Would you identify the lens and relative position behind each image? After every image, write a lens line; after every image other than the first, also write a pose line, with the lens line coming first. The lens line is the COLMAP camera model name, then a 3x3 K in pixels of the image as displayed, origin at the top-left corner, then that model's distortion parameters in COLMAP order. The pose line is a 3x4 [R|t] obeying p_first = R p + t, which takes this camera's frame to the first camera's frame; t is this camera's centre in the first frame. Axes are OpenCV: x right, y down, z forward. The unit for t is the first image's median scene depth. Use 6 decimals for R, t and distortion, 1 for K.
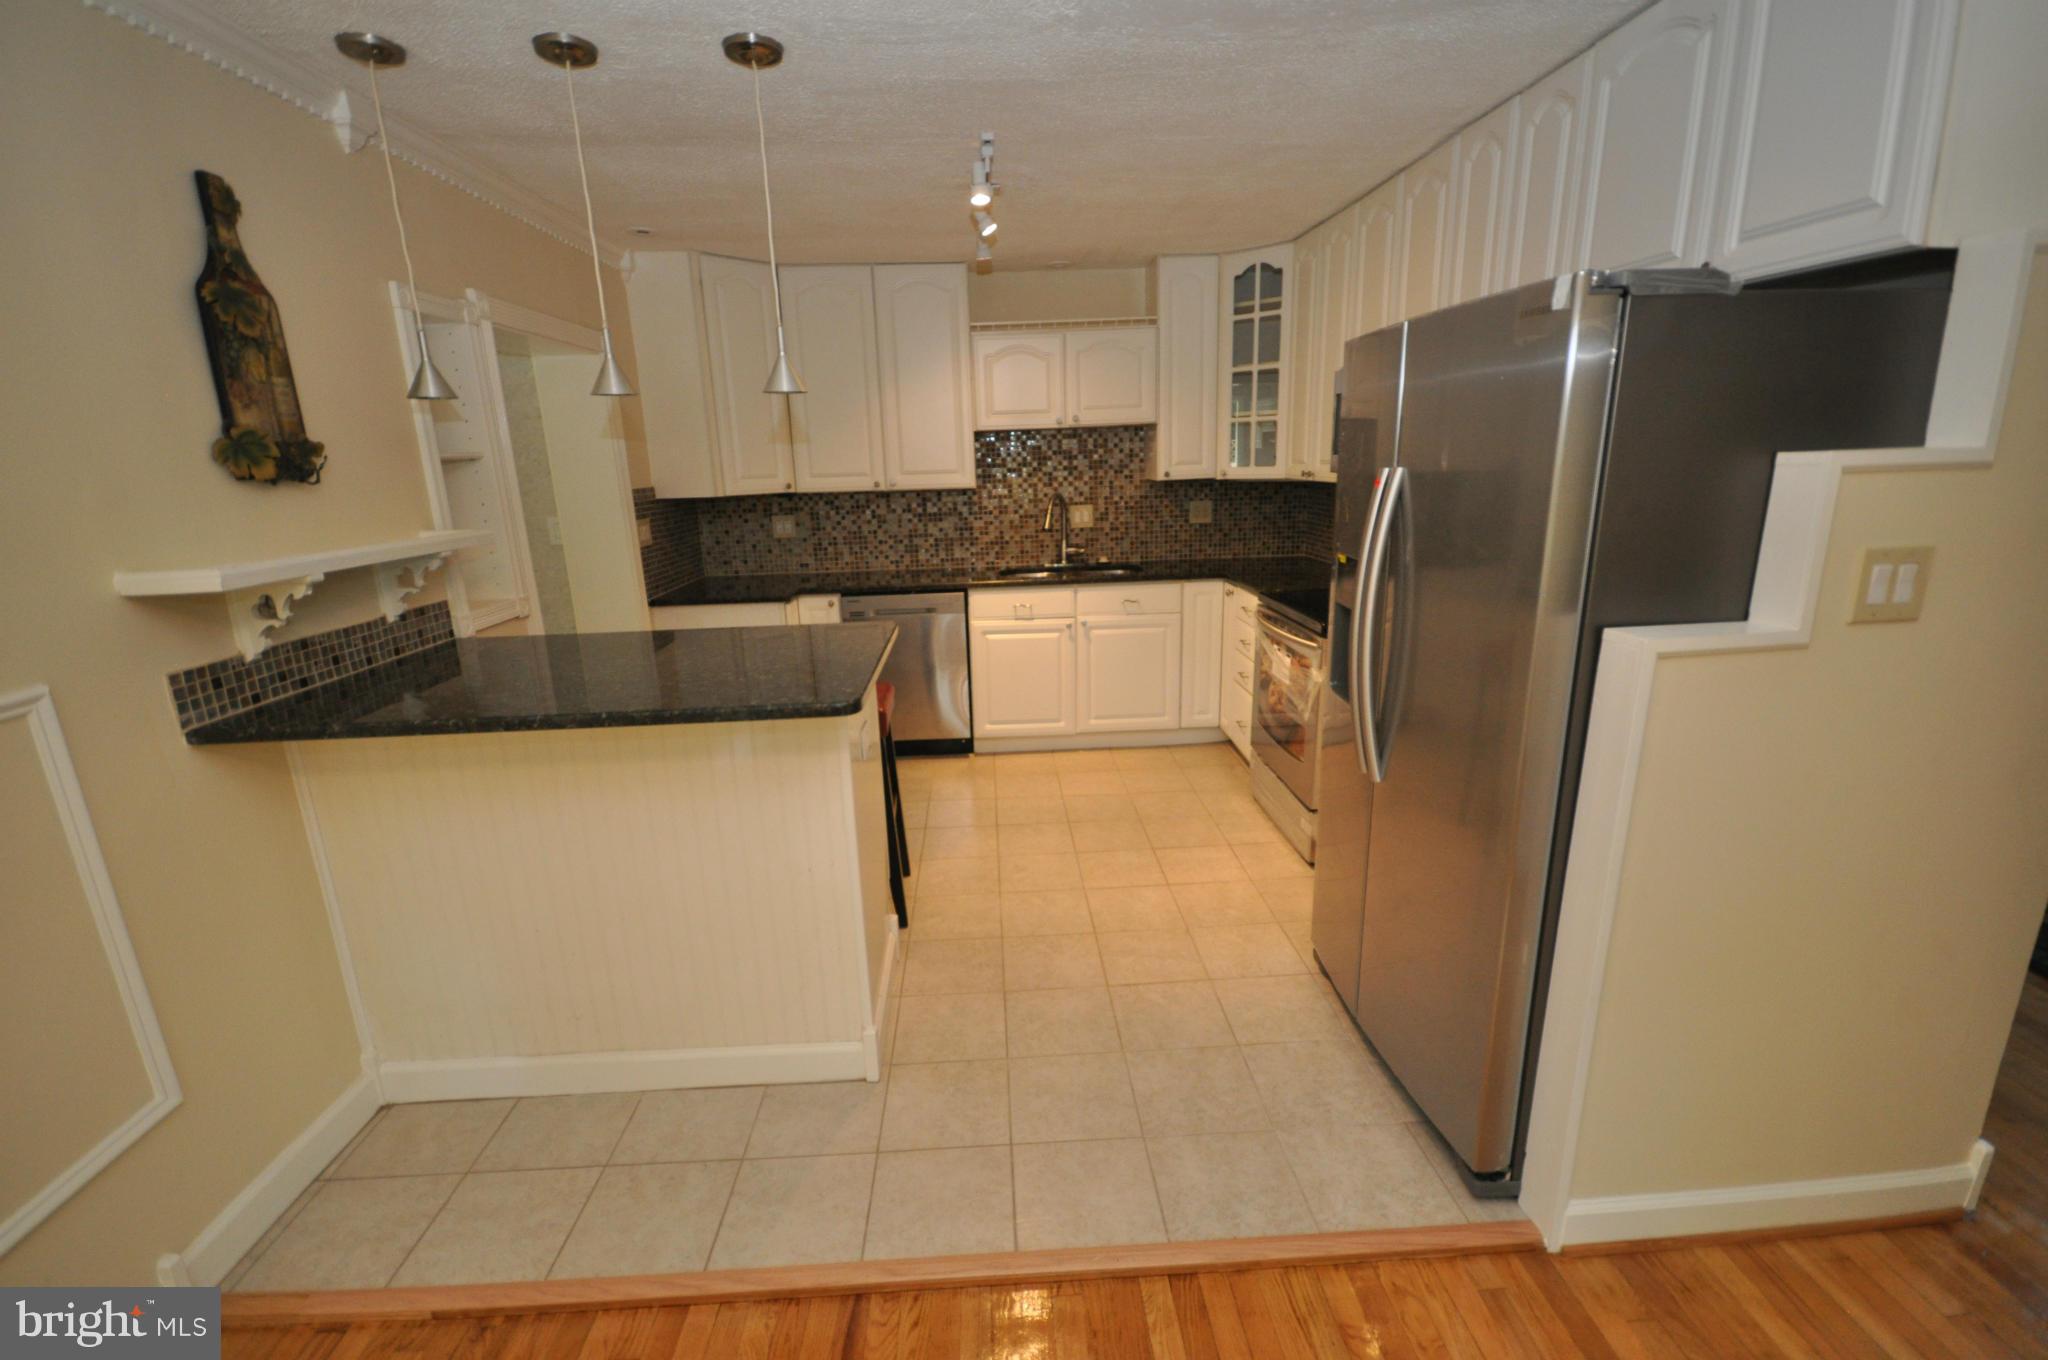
lens RADIAL K [[899.5, 0, 1027.6], [0, 899.5, 696.8], [0, 0, 1]] dist [0.003508, -0.005639]
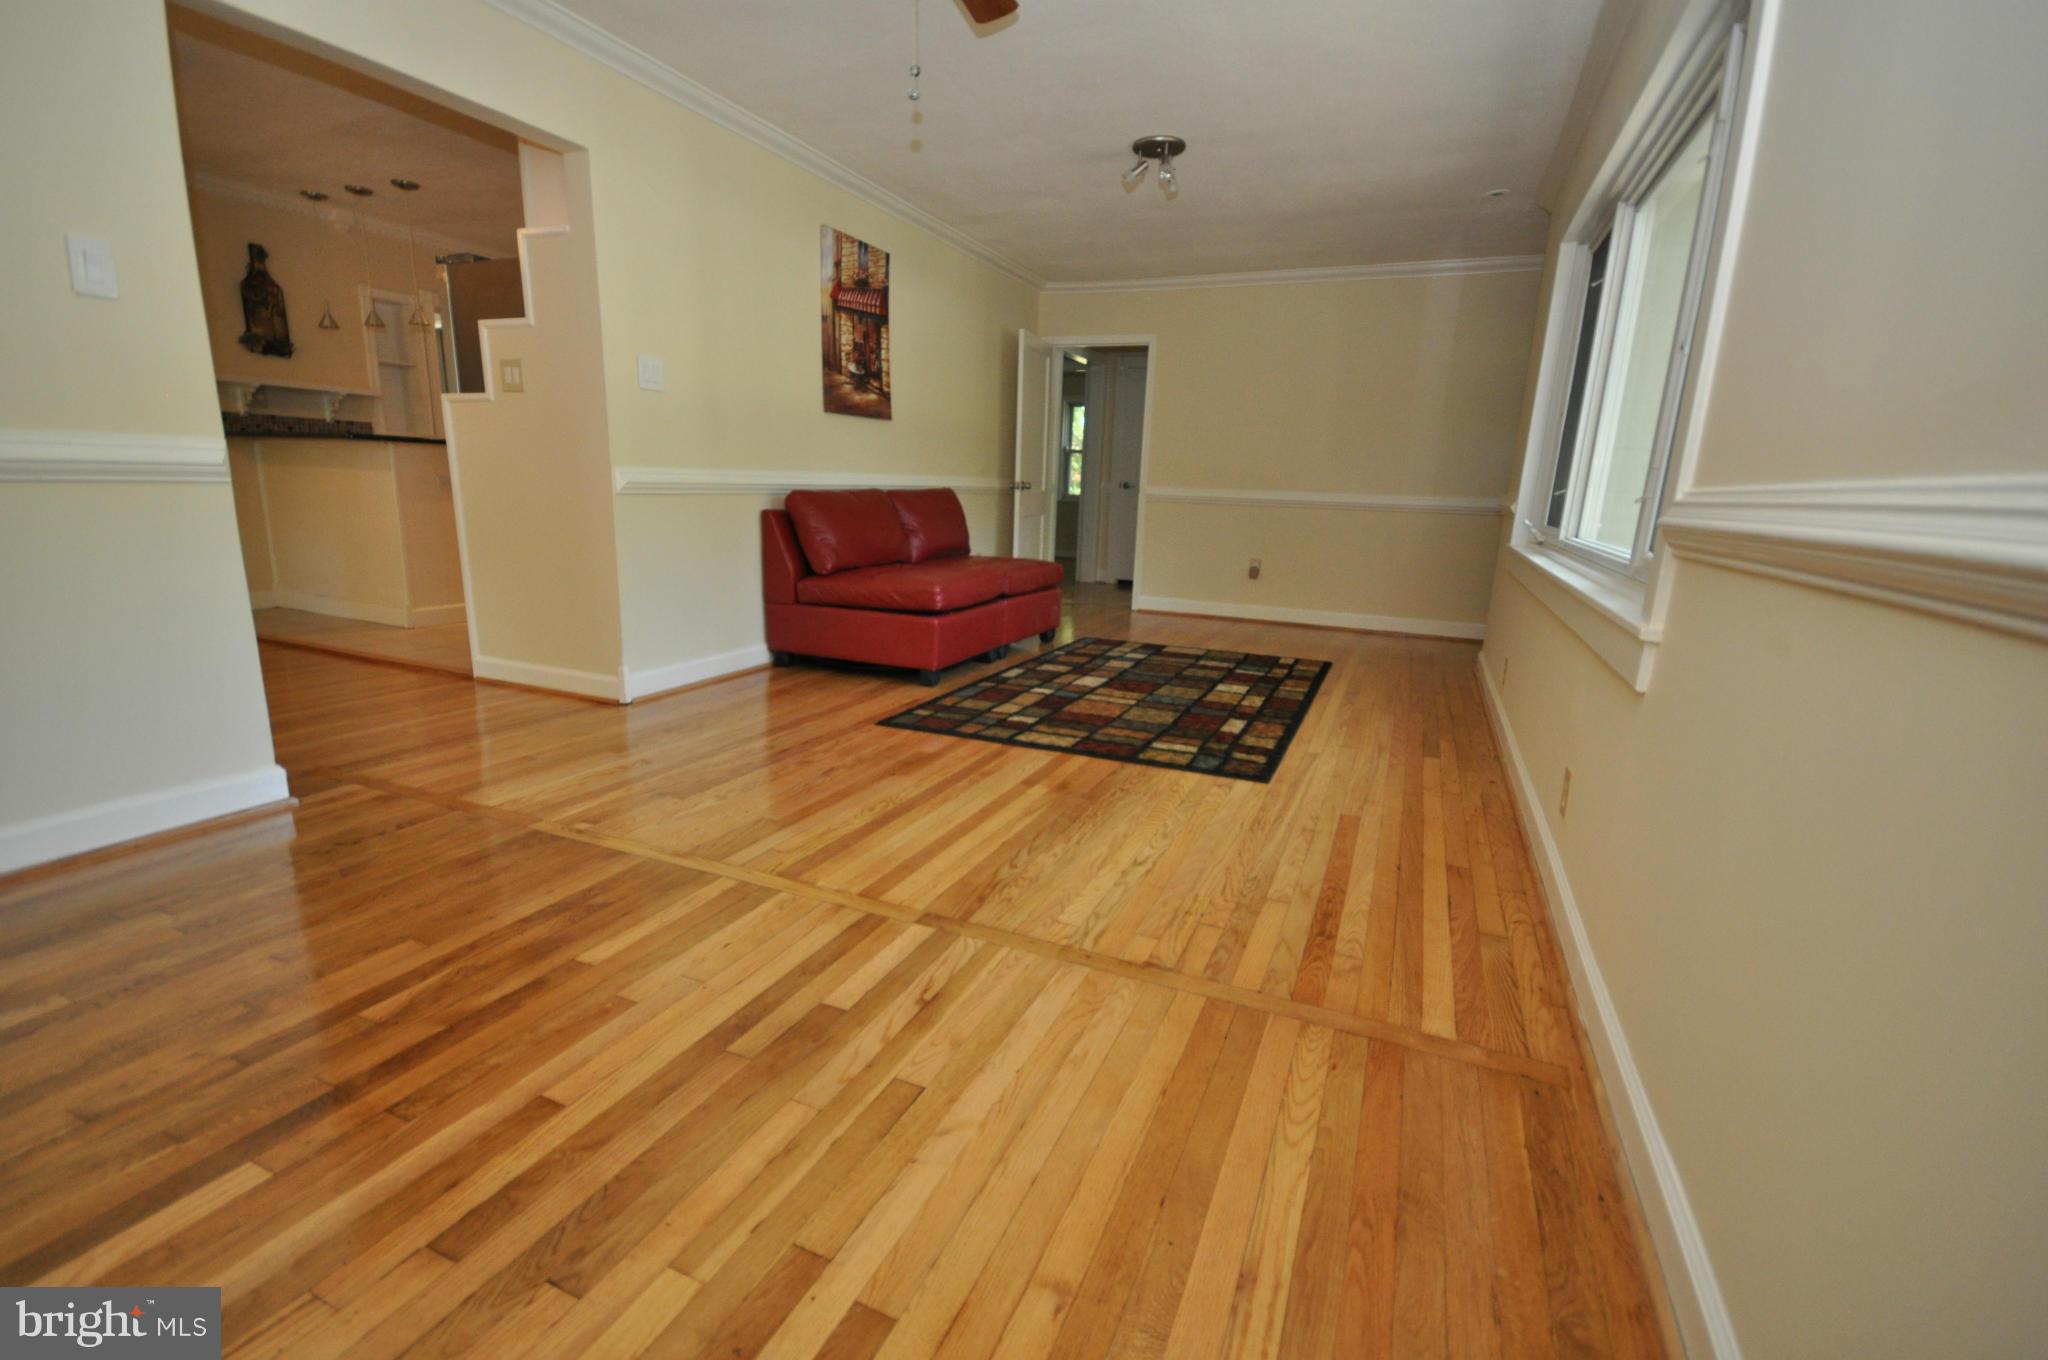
lens RADIAL K [[899.5, 0, 1025.0], [0, 899.5, 694.1], [0, 0, 1]] dist [0.003508, -0.005639]
pose [[0.894319, 0.161857, -0.417129, 1.135019], [-0.175117, 0.984526, 0.006573, 0.158479], [0.411738, 0.067168, 0.908824, -0.202542]]
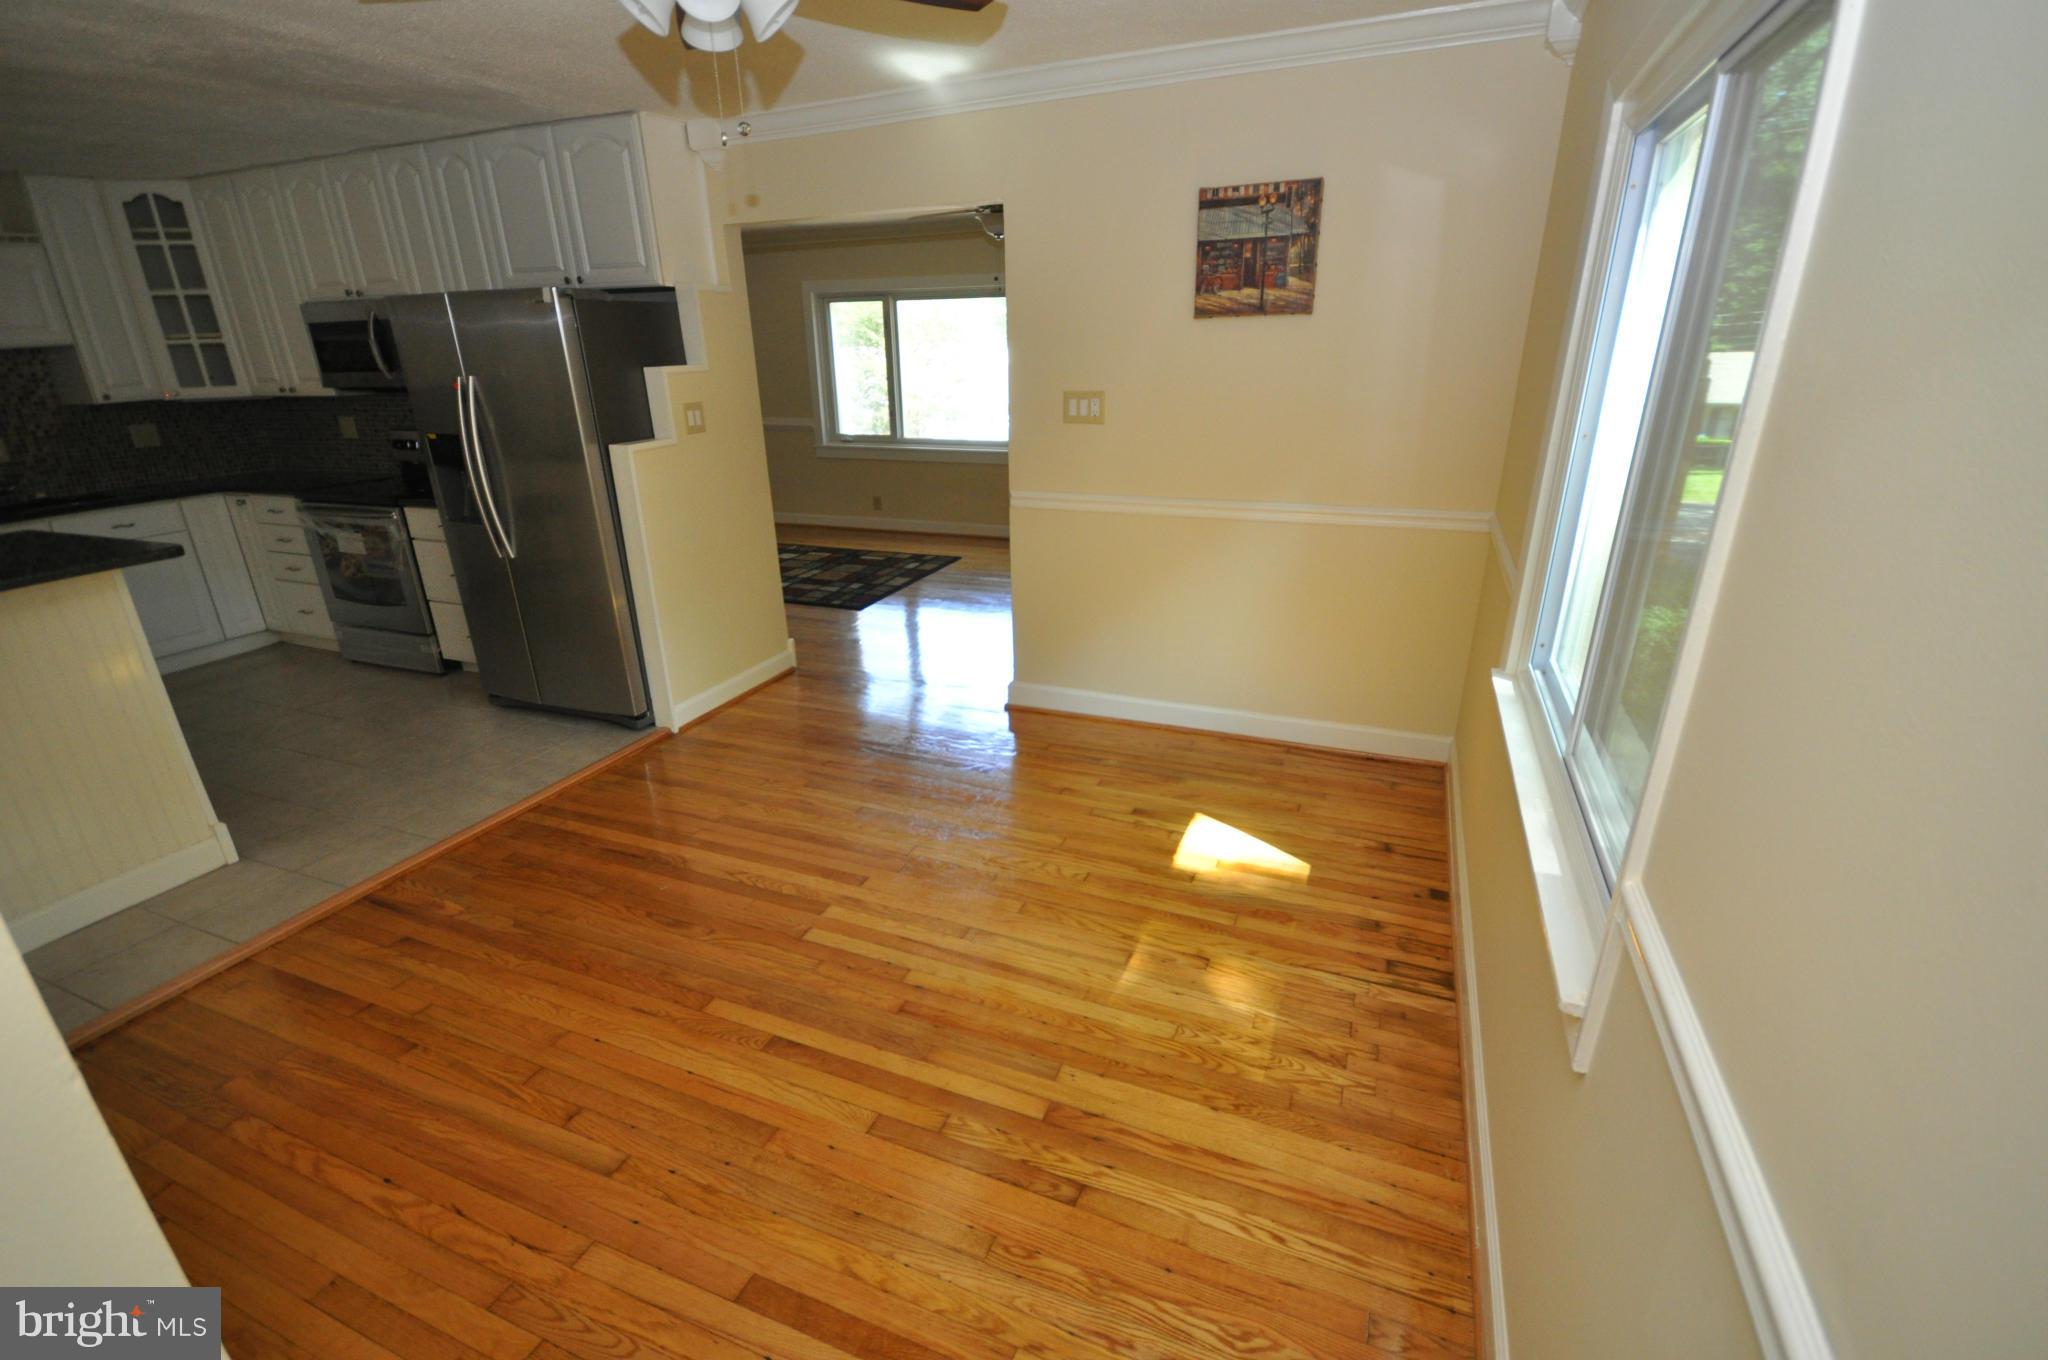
lens RADIAL K [[899.5, 0, 1008.6], [0, 899.5, 693.9], [0, 0, 1]] dist [0.003508, -0.005639]
pose [[0.437854, -0.305501, 0.845549, -0.377189], [0.242610, 0.945755, 0.216074, 0.099265], [-0.865693, 0.110530, 0.488220, -0.337984]]
